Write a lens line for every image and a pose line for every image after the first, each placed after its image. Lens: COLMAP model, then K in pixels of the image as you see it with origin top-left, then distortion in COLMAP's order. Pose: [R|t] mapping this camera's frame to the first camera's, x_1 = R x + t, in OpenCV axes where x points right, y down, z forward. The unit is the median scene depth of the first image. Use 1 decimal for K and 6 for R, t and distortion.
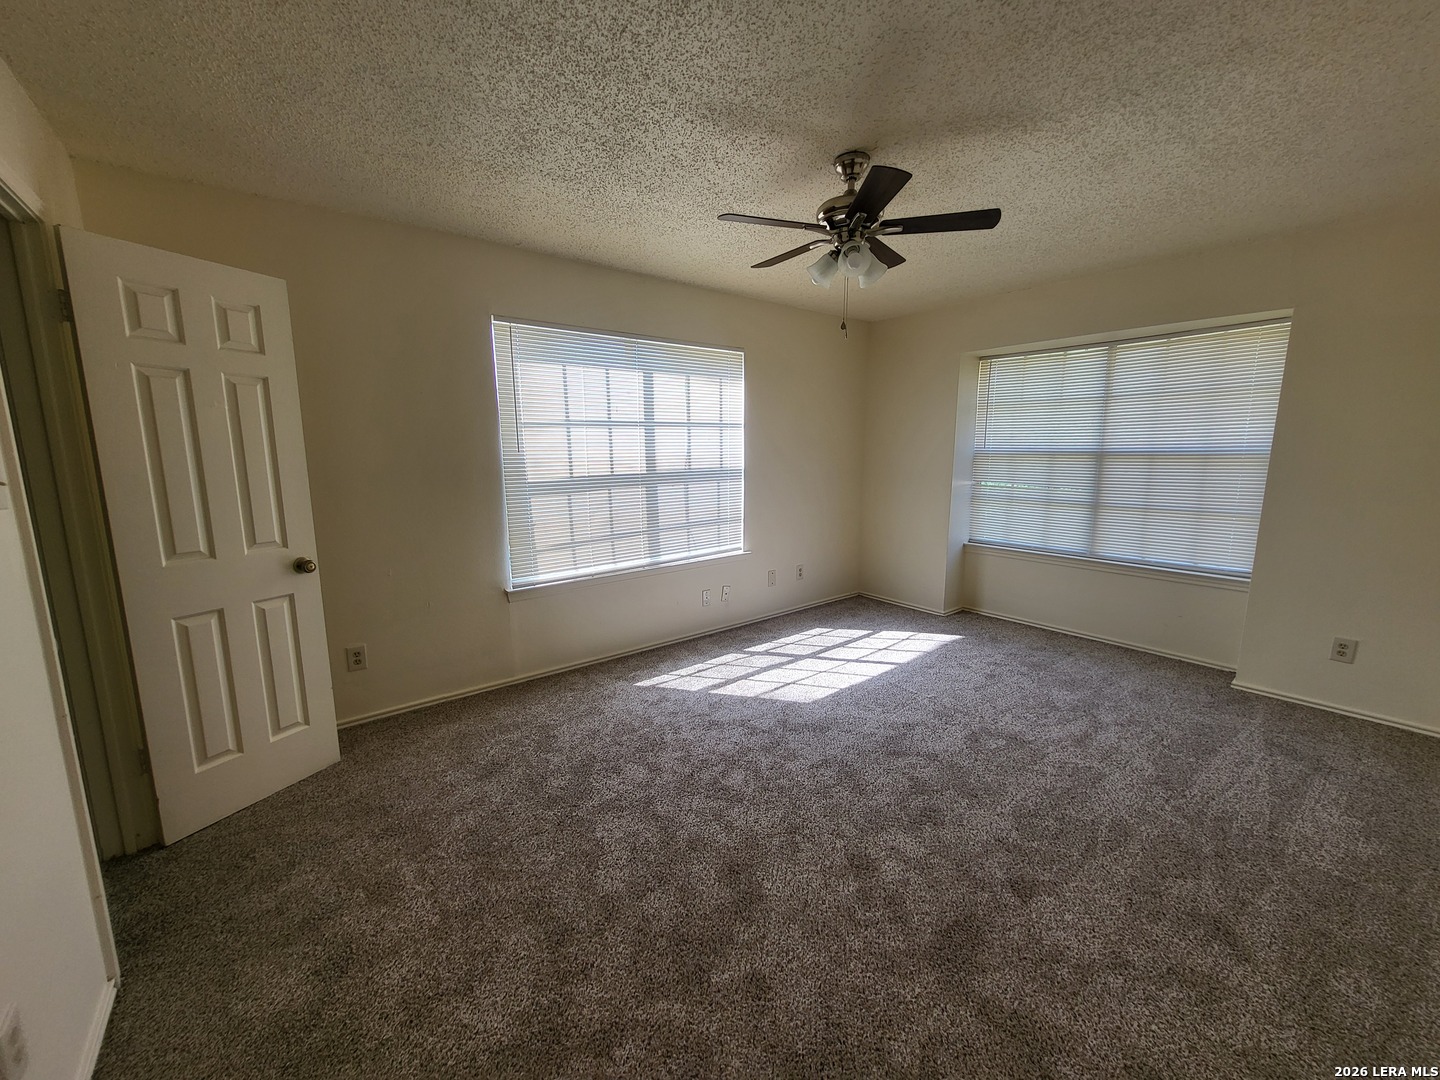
lens RADIAL K [[561.1, 0, 709.8], [0, 561.1, 540.4], [0, 0, 1]] dist [-0.002658, -0.002476]
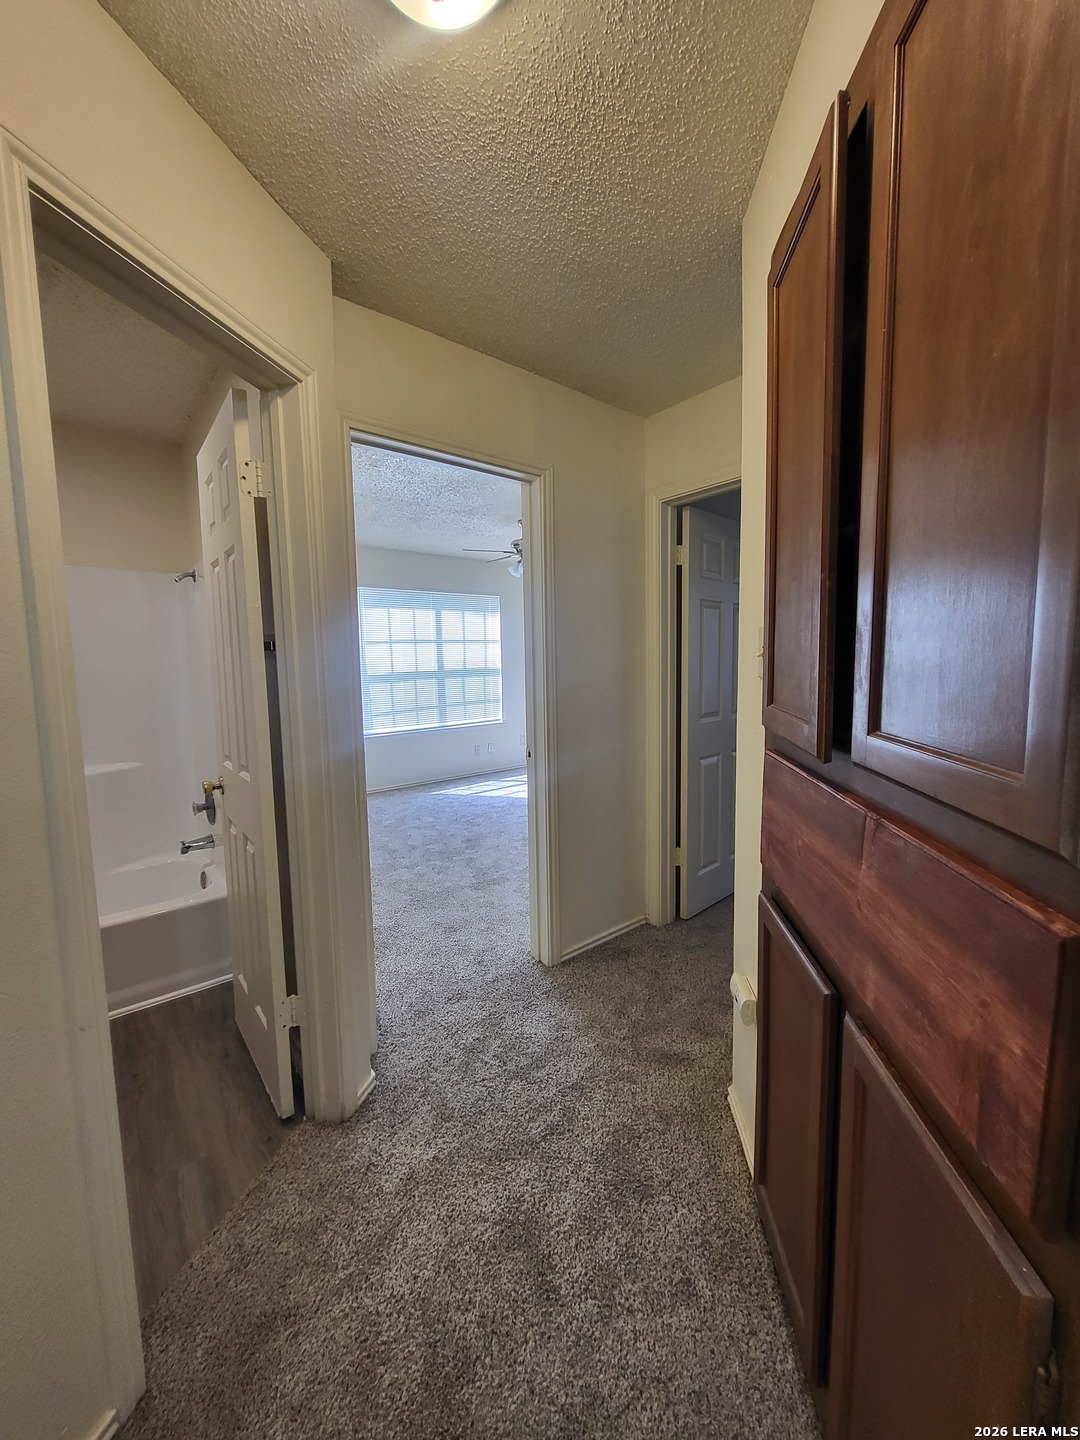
lens RADIAL K [[561.1, 0, 540.0], [0, 561.1, 720.0], [0, 0, 1]] dist [-0.002658, -0.002476]
pose [[0.999299, -0.014289, 0.034610, 0.126589], [0.016106, 0.998475, -0.052805, 0.114094], [-0.033803, 0.053326, 0.998005, -0.637140]]
